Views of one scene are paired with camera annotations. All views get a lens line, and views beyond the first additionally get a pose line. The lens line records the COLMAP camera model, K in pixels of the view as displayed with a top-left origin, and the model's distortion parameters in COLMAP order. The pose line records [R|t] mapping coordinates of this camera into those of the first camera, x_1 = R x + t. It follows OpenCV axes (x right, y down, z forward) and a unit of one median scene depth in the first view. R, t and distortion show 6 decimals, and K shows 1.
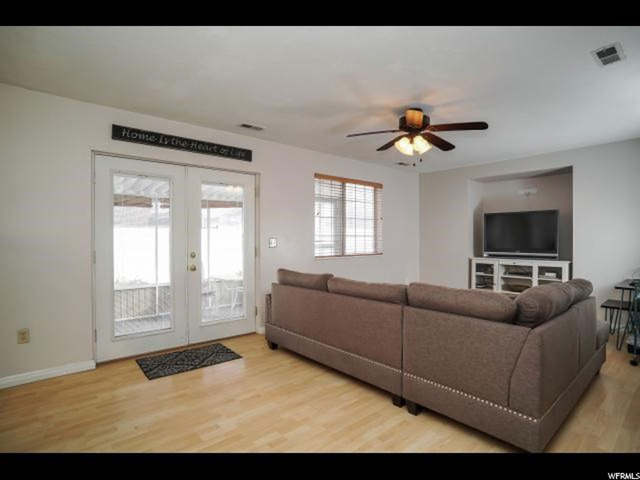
lens RADIAL K [[333.8, 0, 318.6], [0, 333.8, 239.6], [0, 0, 1]] dist [-0.071247, 0.031067]
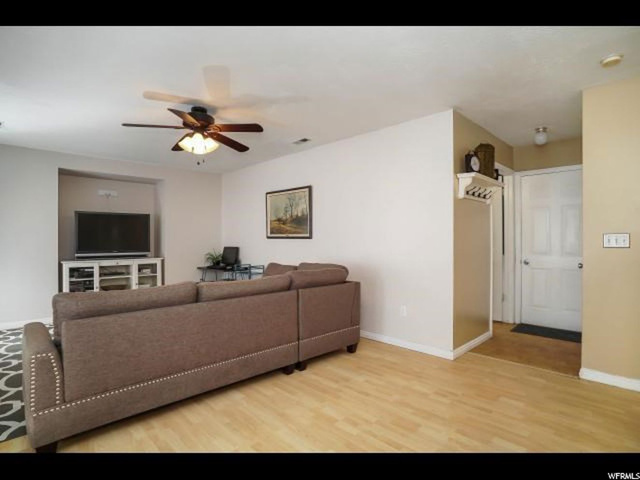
lens RADIAL K [[333.8, 0, 318.6], [0, 333.8, 239.6], [0, 0, 1]] dist [-0.071247, 0.031067]
pose [[-0.059502, 0.002467, 0.998225, -0.480219], [0.003709, 0.999991, -0.002251, 0.003186], [-0.998221, 0.003568, -0.059510, 0.460814]]
